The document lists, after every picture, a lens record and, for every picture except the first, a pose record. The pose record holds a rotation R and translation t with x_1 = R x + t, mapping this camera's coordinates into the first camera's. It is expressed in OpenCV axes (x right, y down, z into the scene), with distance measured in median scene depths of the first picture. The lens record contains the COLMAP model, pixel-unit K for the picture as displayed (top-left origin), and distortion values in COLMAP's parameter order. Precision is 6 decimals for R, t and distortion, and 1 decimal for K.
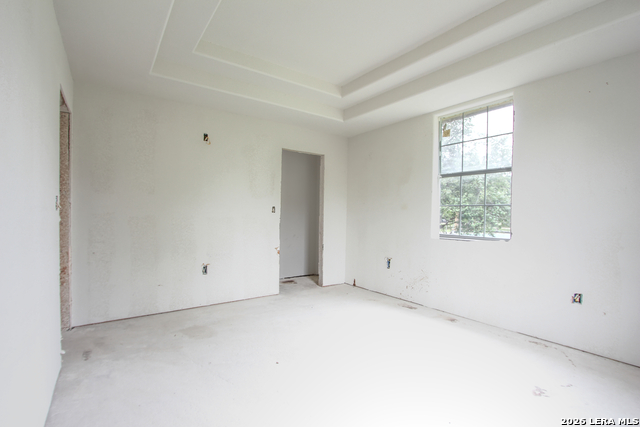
lens RADIAL K [[297.0, 0, 333.7], [0, 297.0, 217.2], [0, 0, 1]] dist [-0.017964, 0.002368]
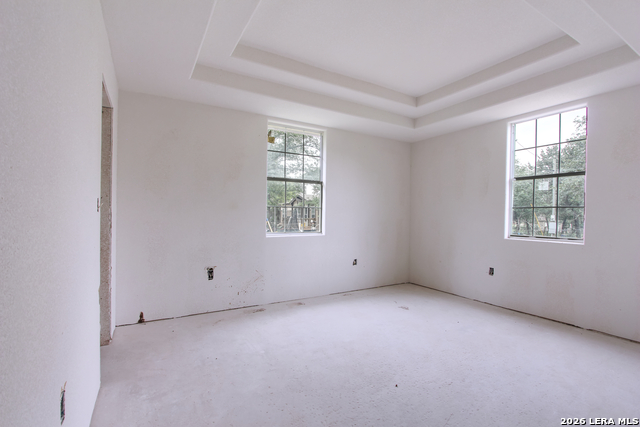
lens RADIAL K [[297.0, 0, 320.0], [0, 297.0, 213.5], [0, 0, 1]] dist [-0.017964, 0.002368]
pose [[0.140689, -0.010069, 0.990003, -0.688583], [0.000103, 0.999948, 0.010155, -0.024054], [-0.990054, -0.001327, 0.140683, 0.680378]]
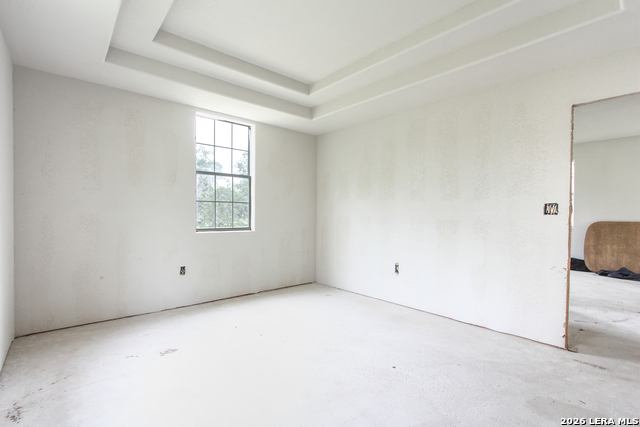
lens RADIAL K [[297.0, 0, 321.6], [0, 297.0, 214.2], [0, 0, 1]] dist [-0.017964, 0.002368]
pose [[-0.998023, -0.027269, -0.056624, 0.074686], [-0.027910, 0.999555, 0.010559, -0.009637], [0.056311, 0.012119, -0.998340, 1.212387]]
